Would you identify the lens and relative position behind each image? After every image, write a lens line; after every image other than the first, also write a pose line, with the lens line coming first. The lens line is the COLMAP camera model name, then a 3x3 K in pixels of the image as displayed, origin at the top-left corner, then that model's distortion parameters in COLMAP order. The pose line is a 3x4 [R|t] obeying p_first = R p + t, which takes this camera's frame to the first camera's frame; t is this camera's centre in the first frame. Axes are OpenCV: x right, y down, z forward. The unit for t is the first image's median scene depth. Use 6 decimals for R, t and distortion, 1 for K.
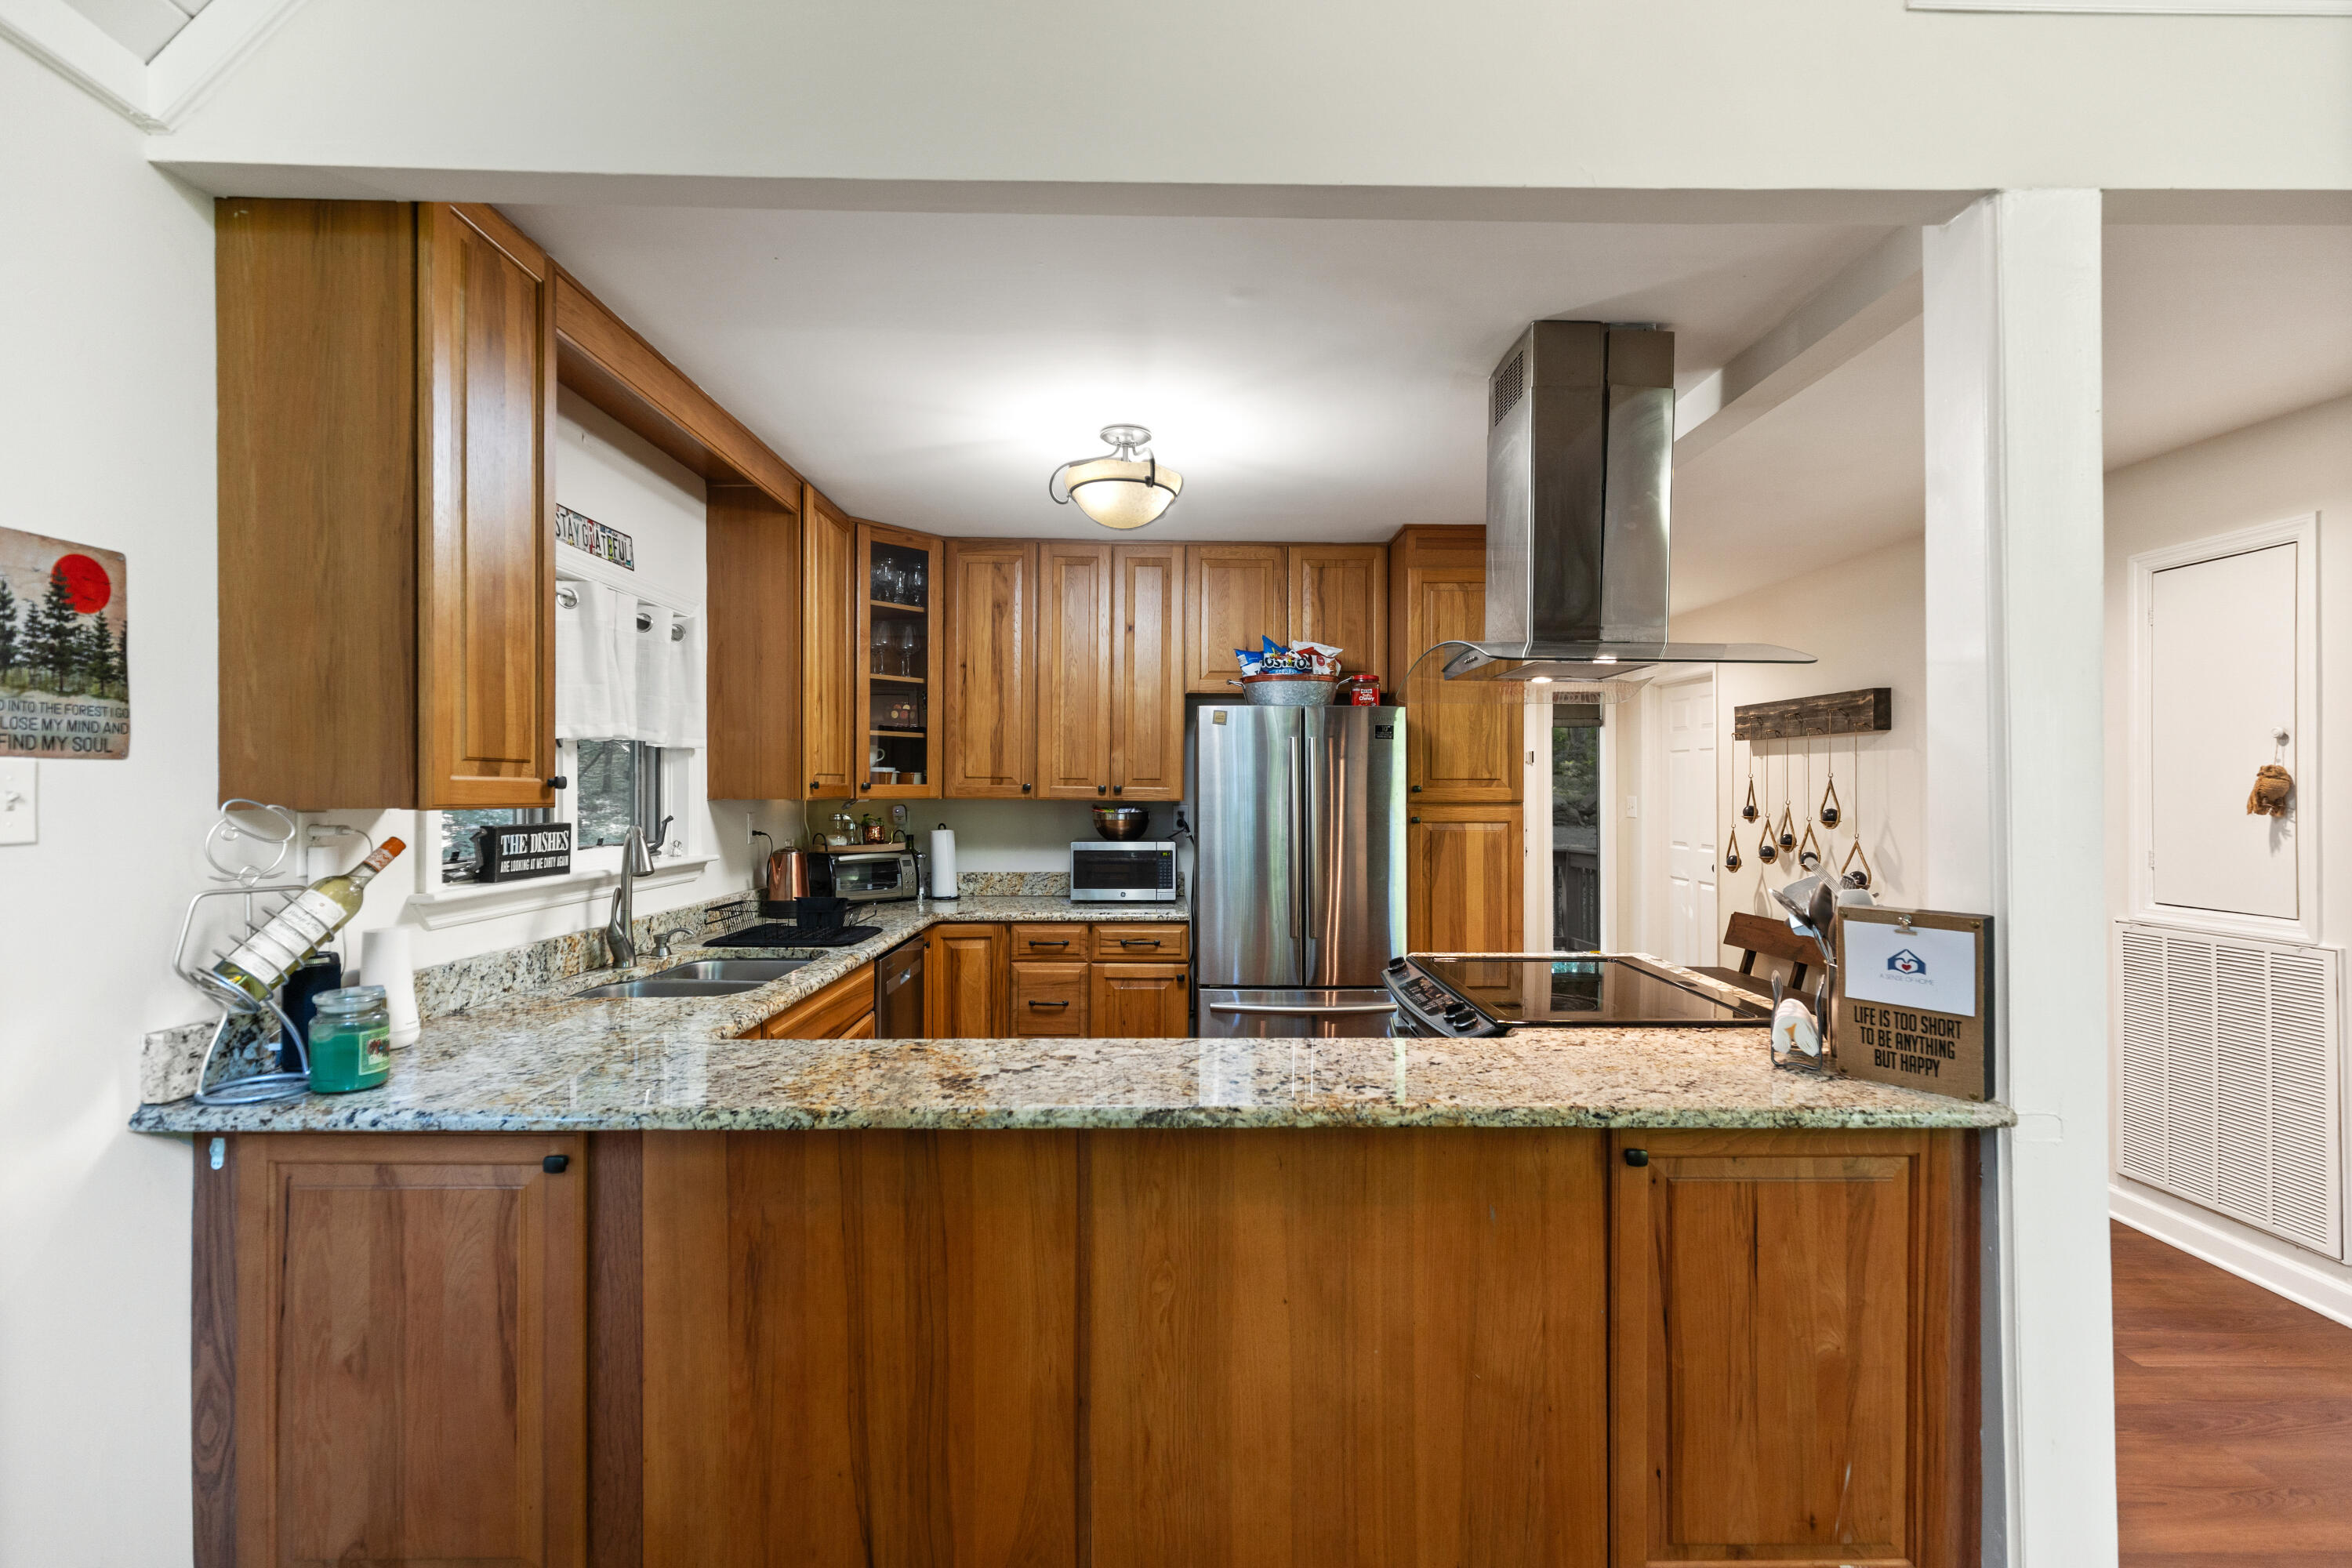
lens RADIAL K [[1074.4, 0, 1179.2], [0, 1074.4, 788.0], [0, 0, 1]] dist [0.006822, -0.001112]
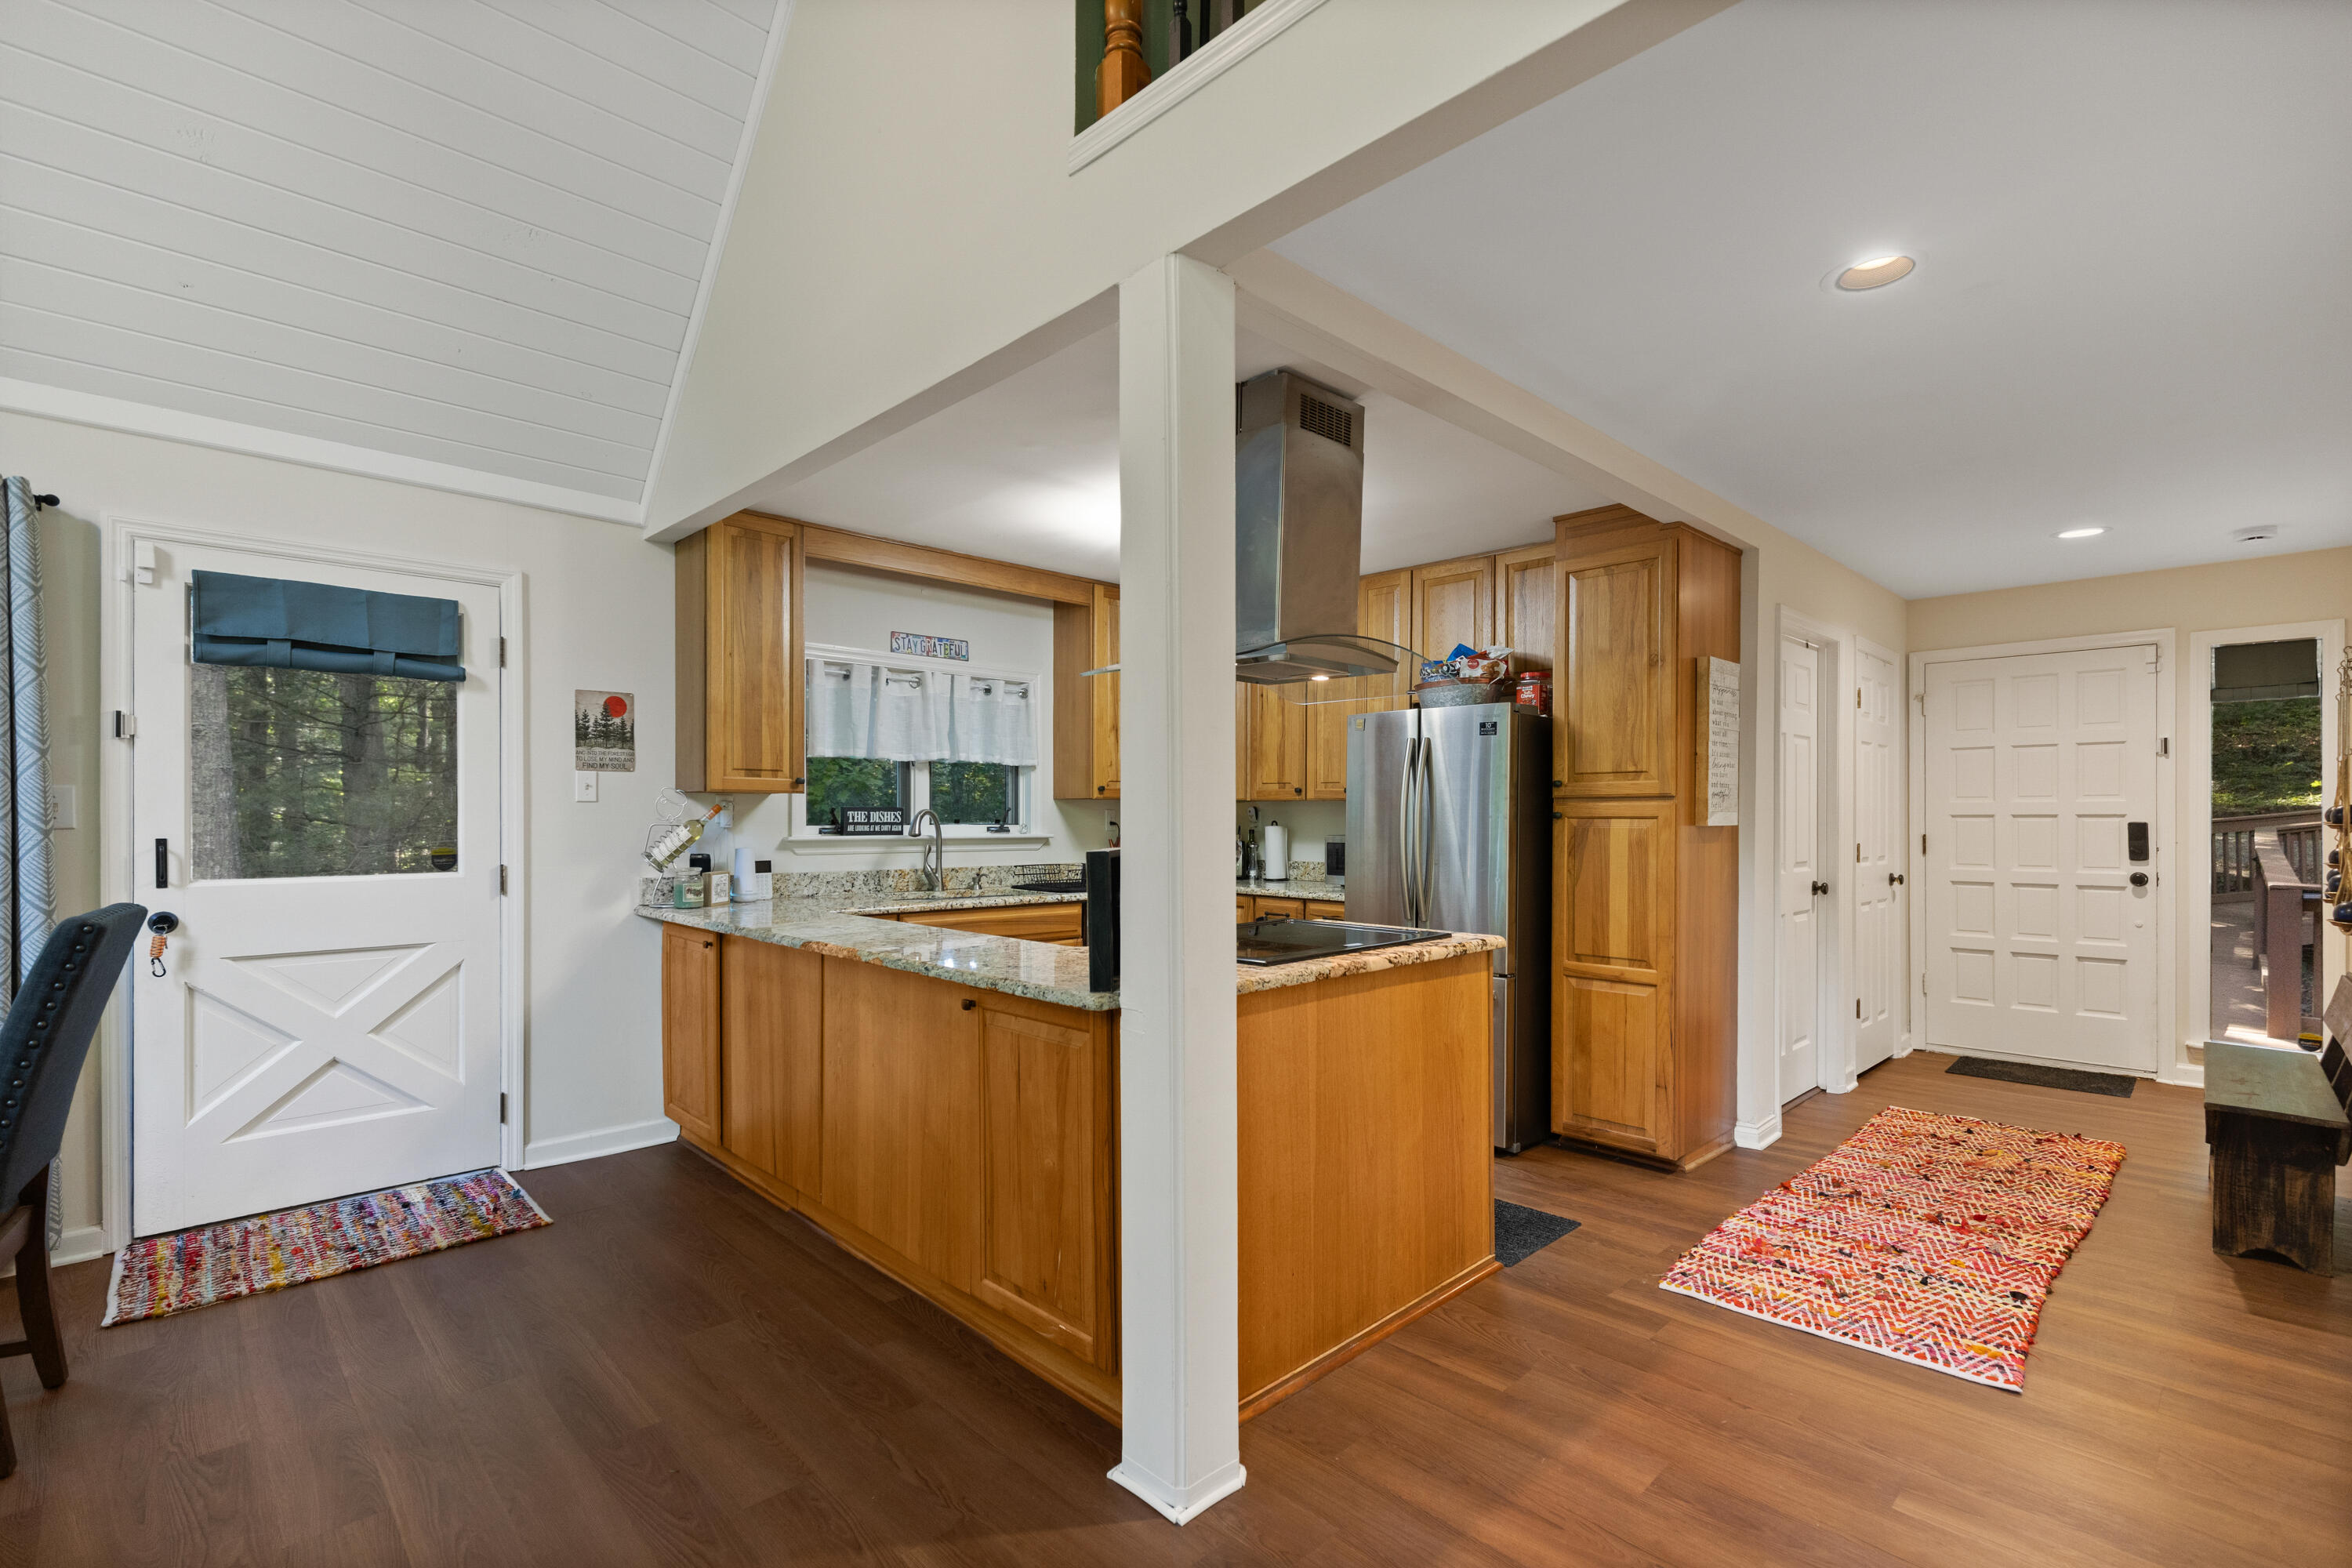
lens RADIAL K [[1074.4, 0, 1194.4], [0, 1074.4, 818.7], [0, 0, 1]] dist [0.006822, -0.001112]
pose [[0.685662, 0.002673, -0.727916, 1.142913], [-0.000279, 0.999994, 0.003409, 0.047733], [0.727920, -0.002134, 0.685658, 0.123694]]
